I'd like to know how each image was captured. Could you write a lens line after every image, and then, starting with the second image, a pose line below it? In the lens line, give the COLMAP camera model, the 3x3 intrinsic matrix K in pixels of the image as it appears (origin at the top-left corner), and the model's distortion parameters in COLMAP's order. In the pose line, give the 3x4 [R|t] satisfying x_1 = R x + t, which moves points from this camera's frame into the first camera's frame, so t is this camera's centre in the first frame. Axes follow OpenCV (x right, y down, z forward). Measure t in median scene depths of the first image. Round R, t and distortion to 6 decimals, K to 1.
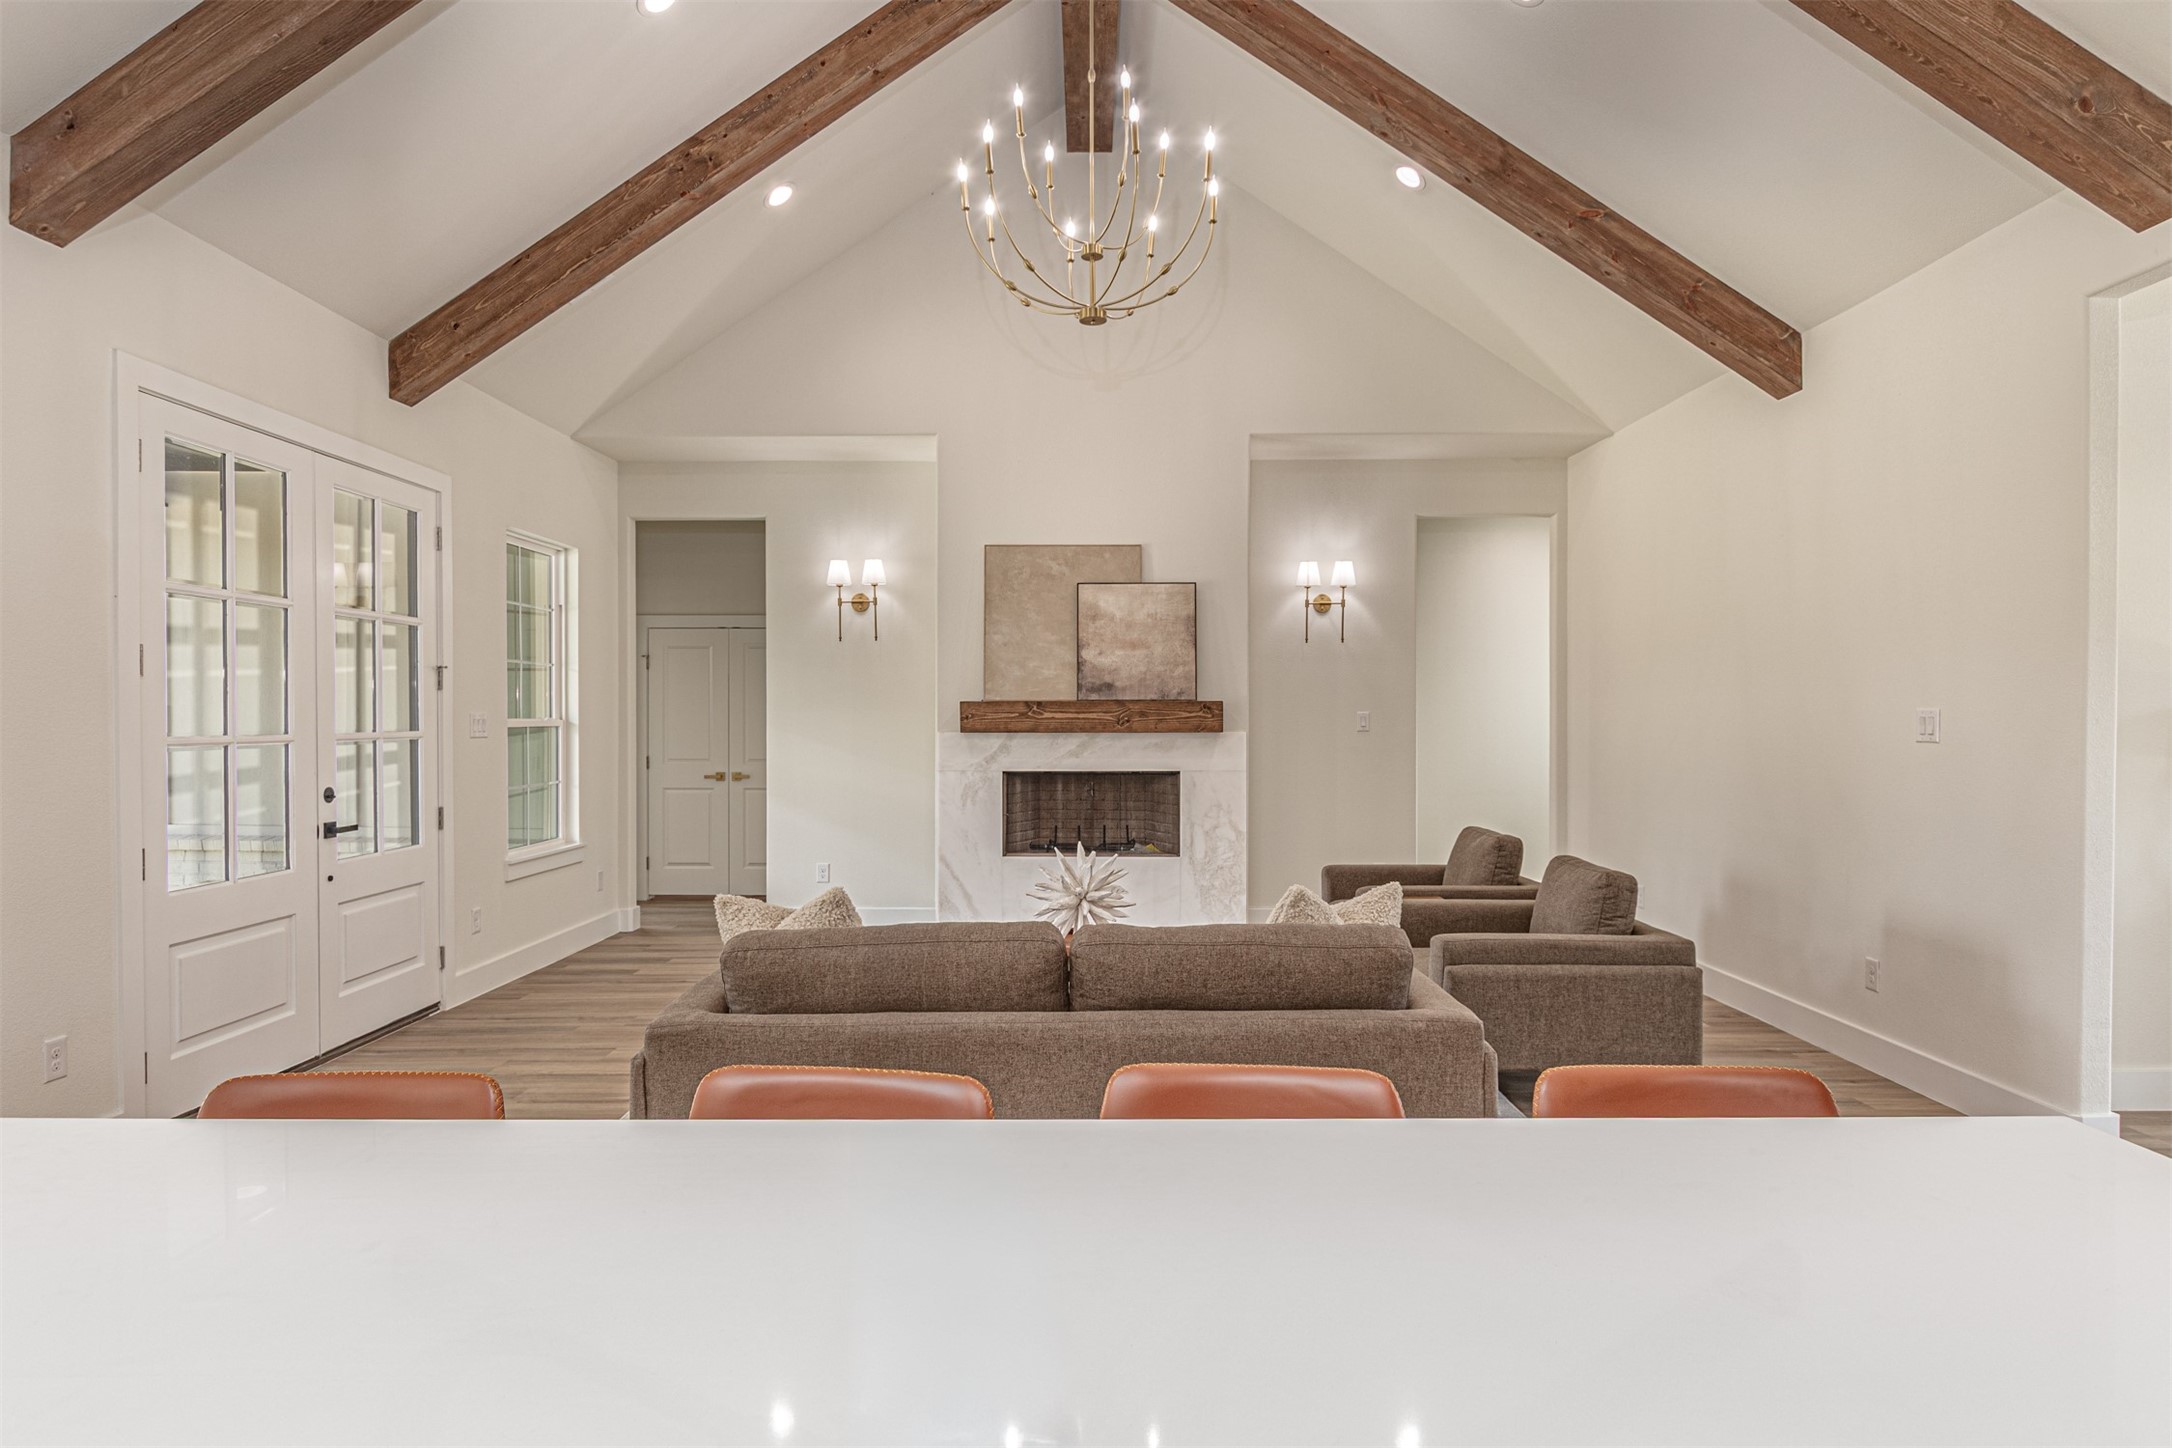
lens RADIAL K [[1237.4, 0, 1084.6], [0, 1237.4, 720.4], [0, 0, 1]] dist [-0.020424, 0.001954]
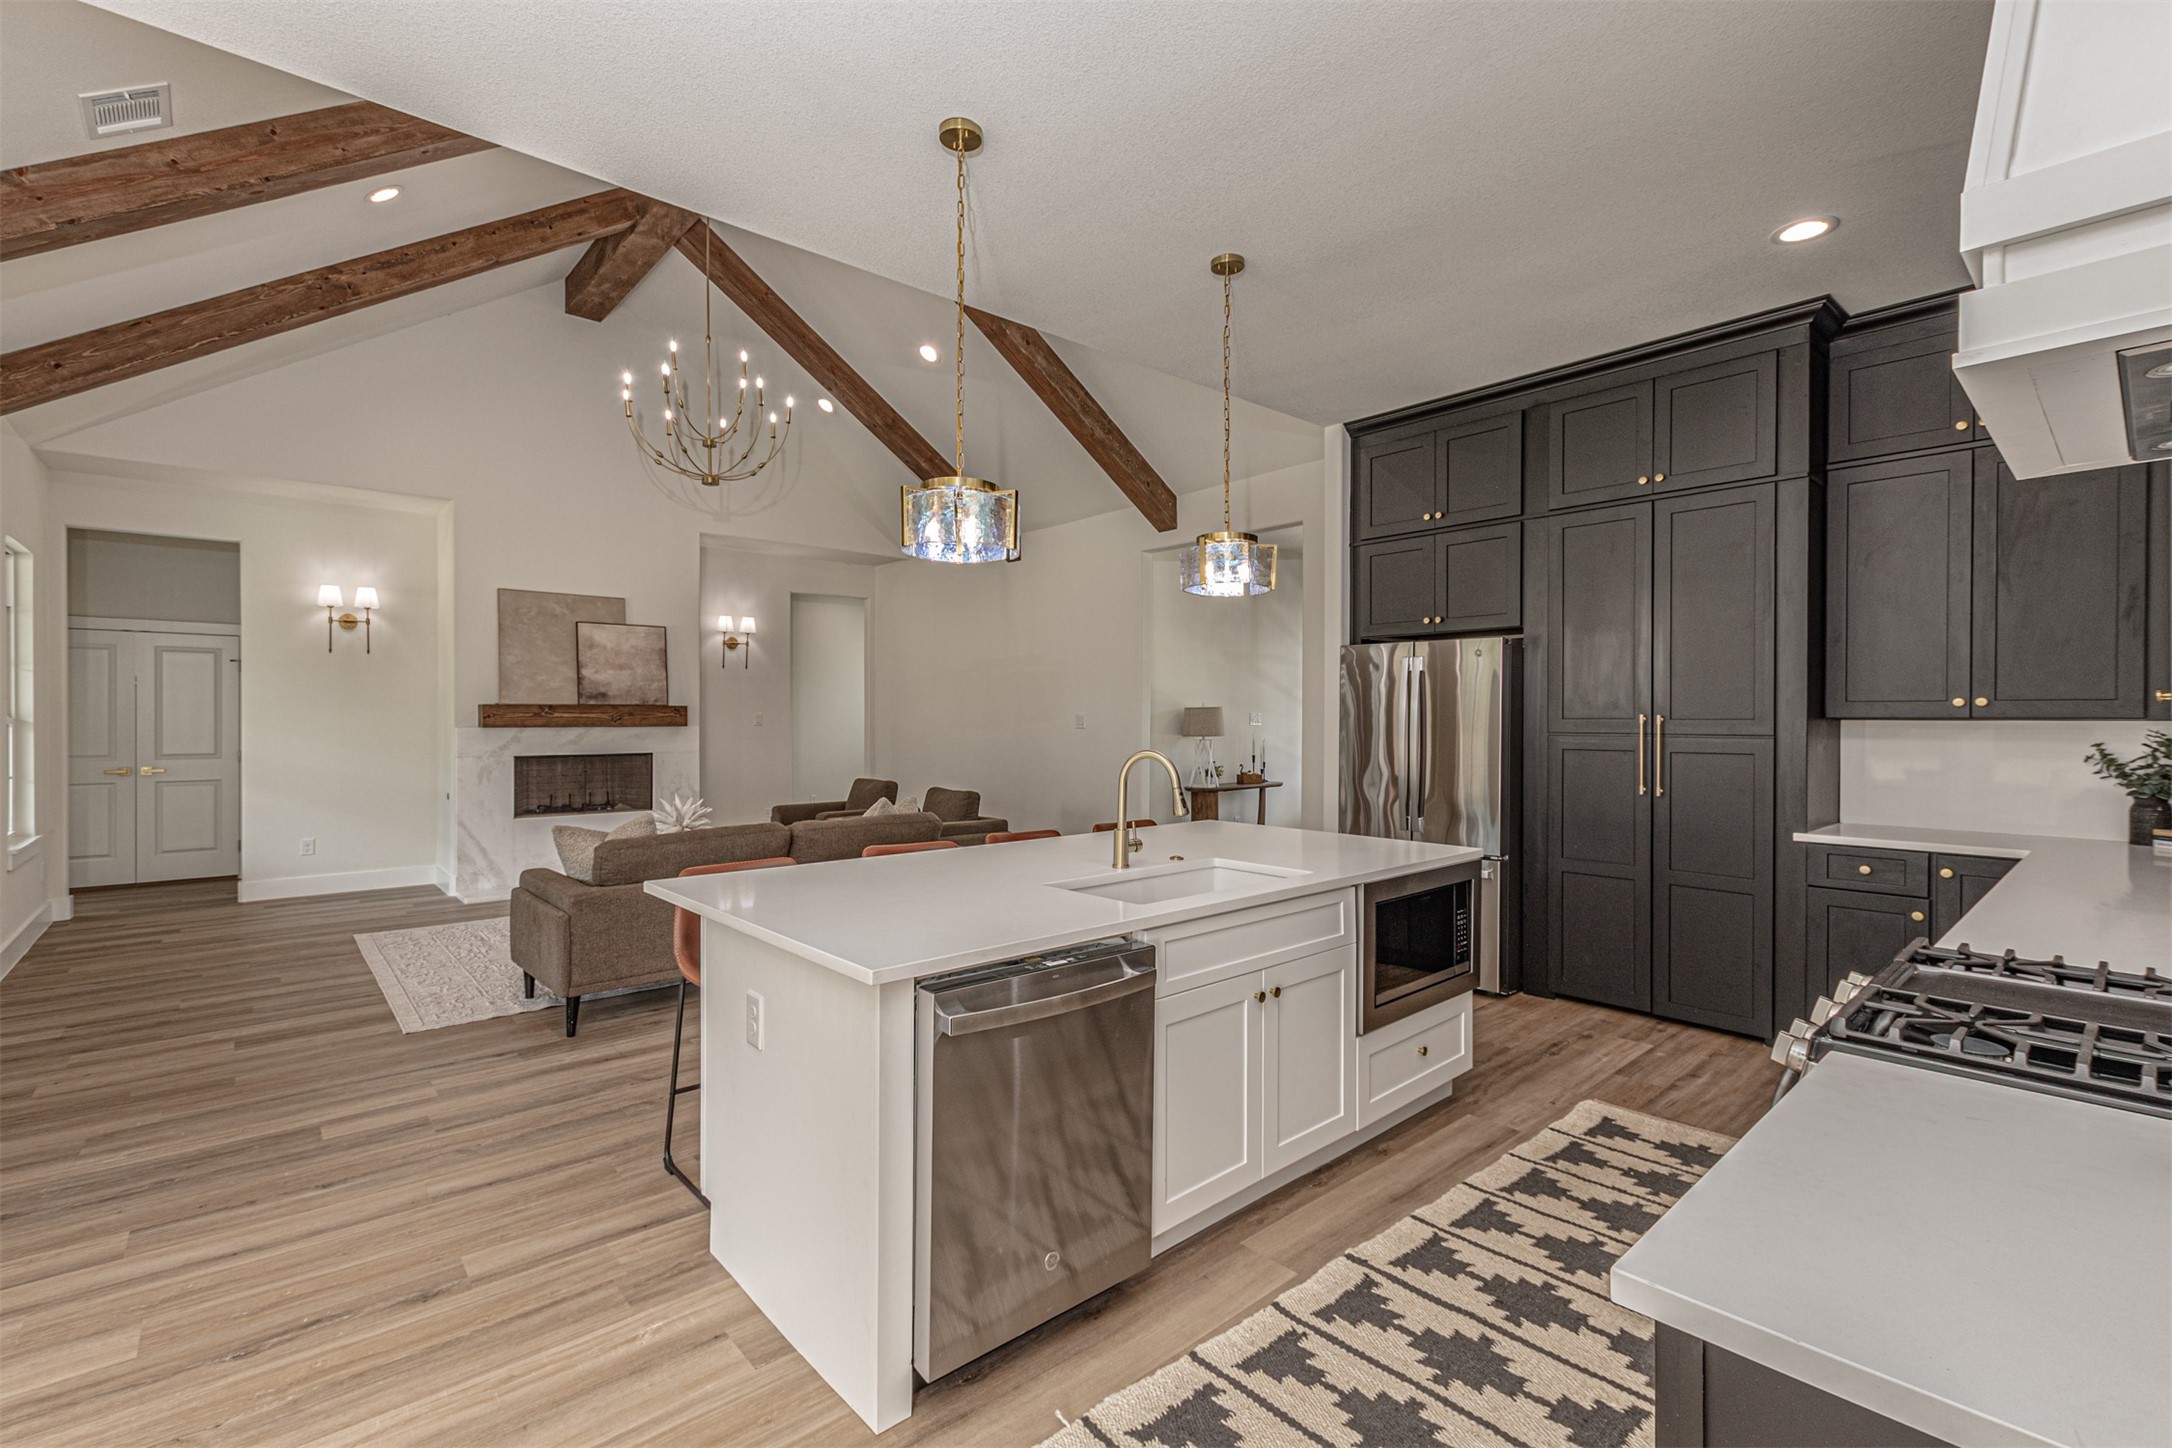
lens RADIAL K [[983.6, 0, 1095.5], [0, 983.6, 712.3], [0, 0, 1]] dist [-0.002592, -0.001213]
pose [[0.738963, 0.004505, 0.673731, -0.326547], [0.000251, 0.999976, -0.006962, 0.000801], [-0.673746, 0.005314, 0.738944, -0.233014]]
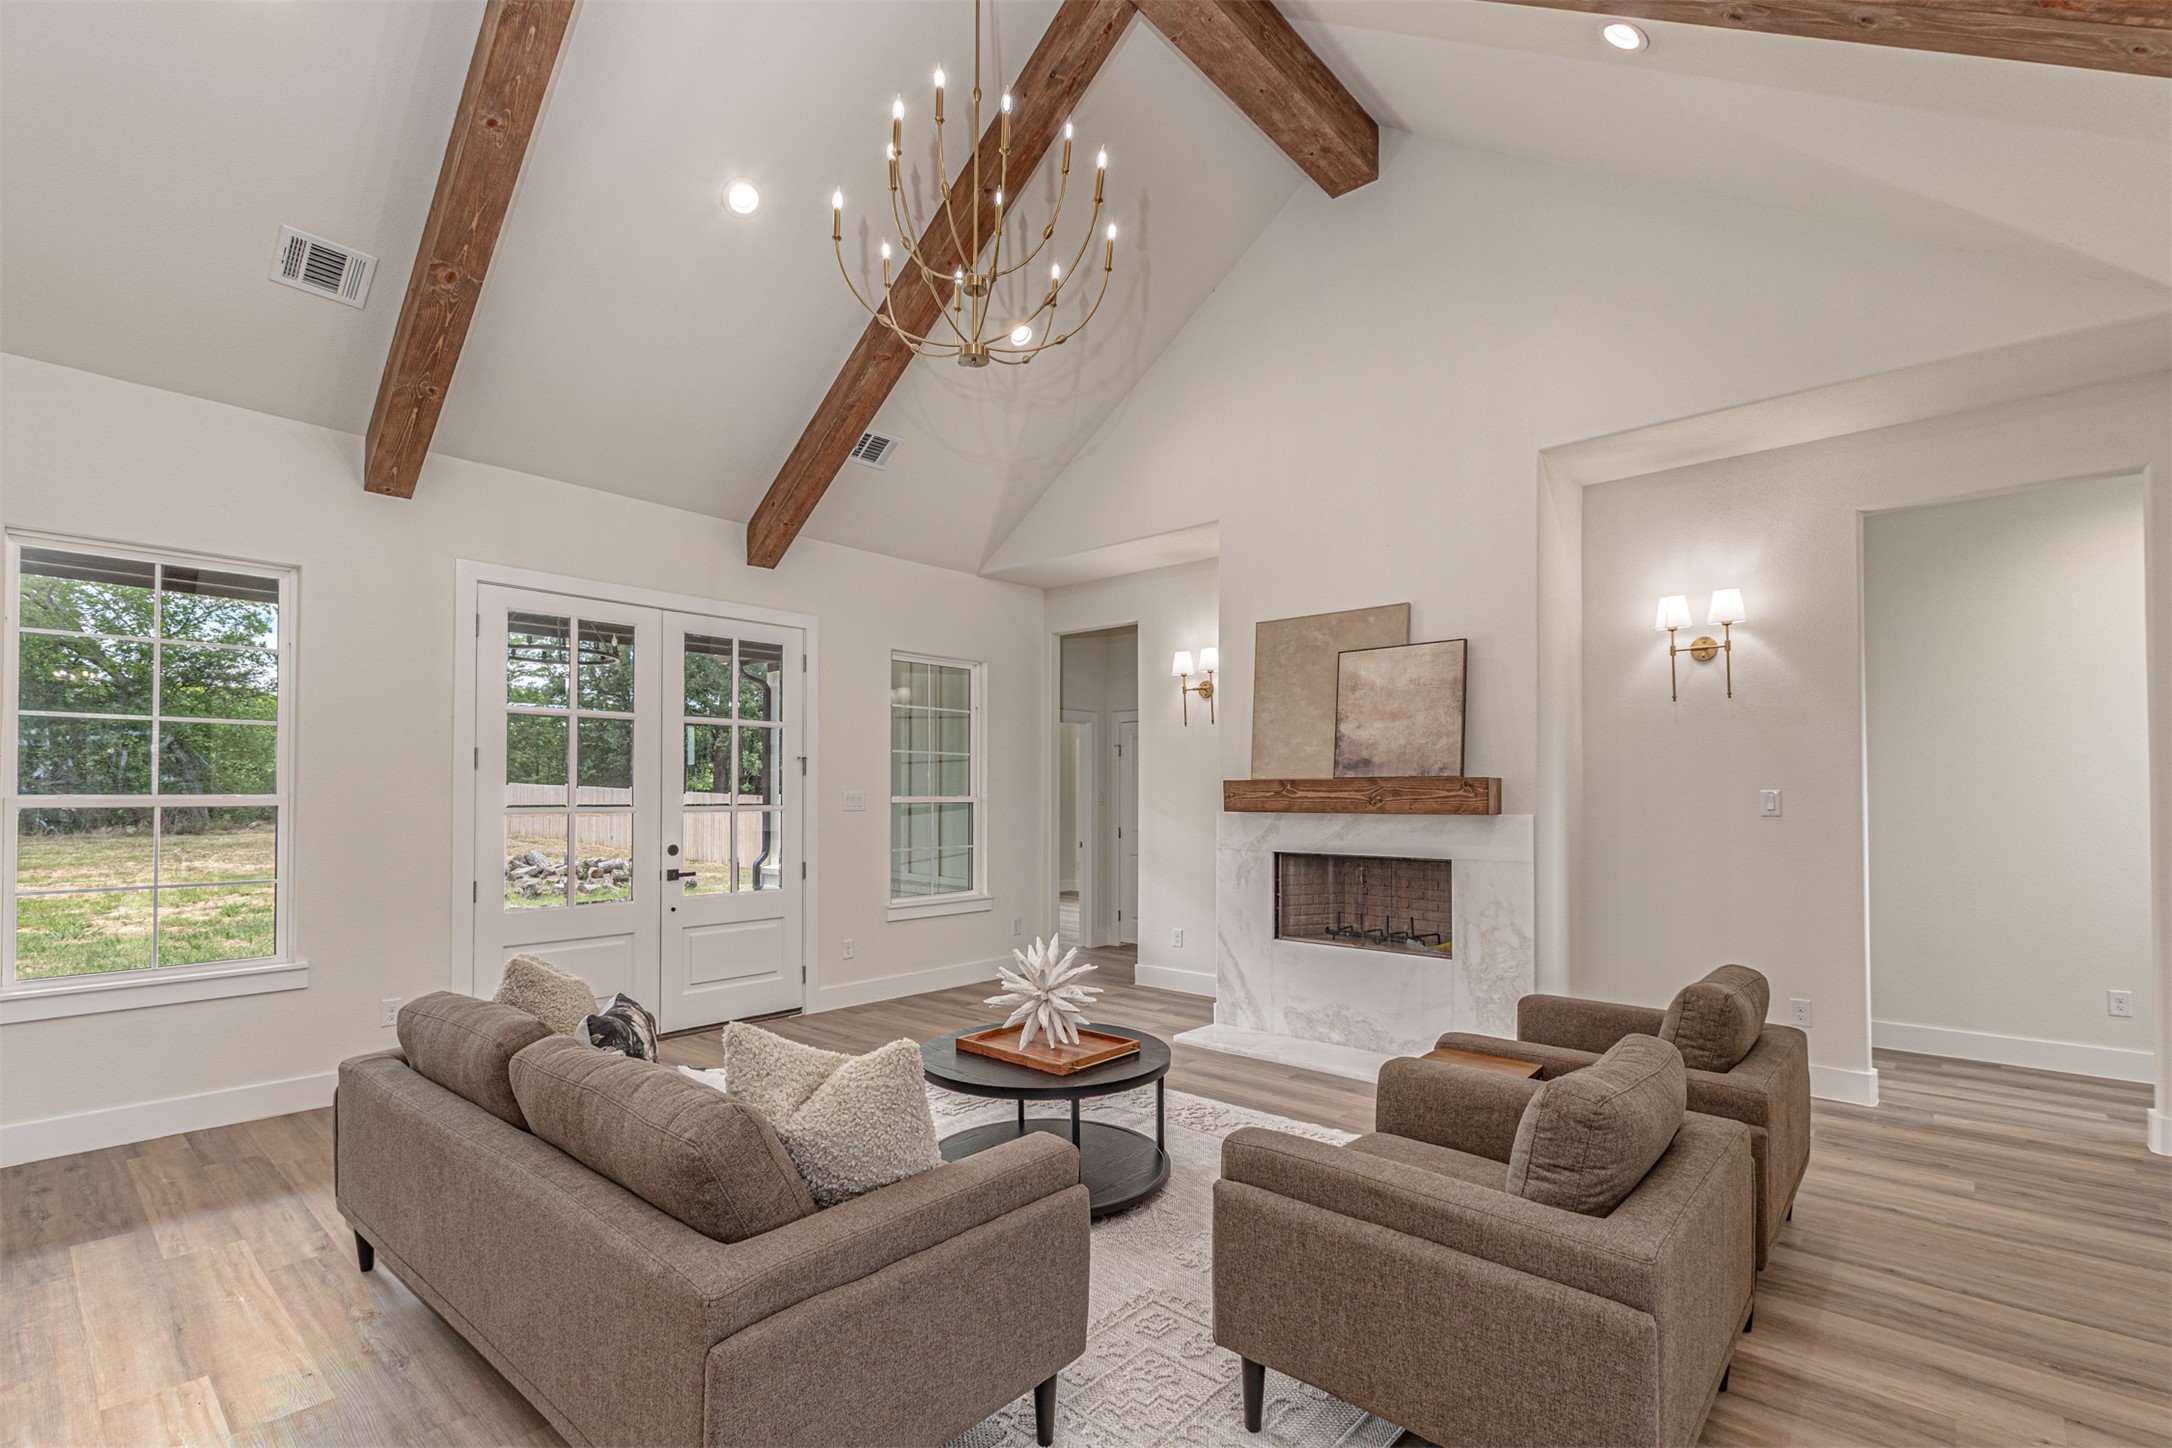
lens RADIAL K [[983.6, 0, 1047.0], [0, 983.6, 775.3], [0, 0, 1]] dist [-0.002592, -0.001213]
pose [[0.752601, -0.011633, -0.658374, 0.316227], [-0.004041, 0.999744, -0.022283, -0.001118], [0.658464, 0.019431, 0.752361, 0.302081]]
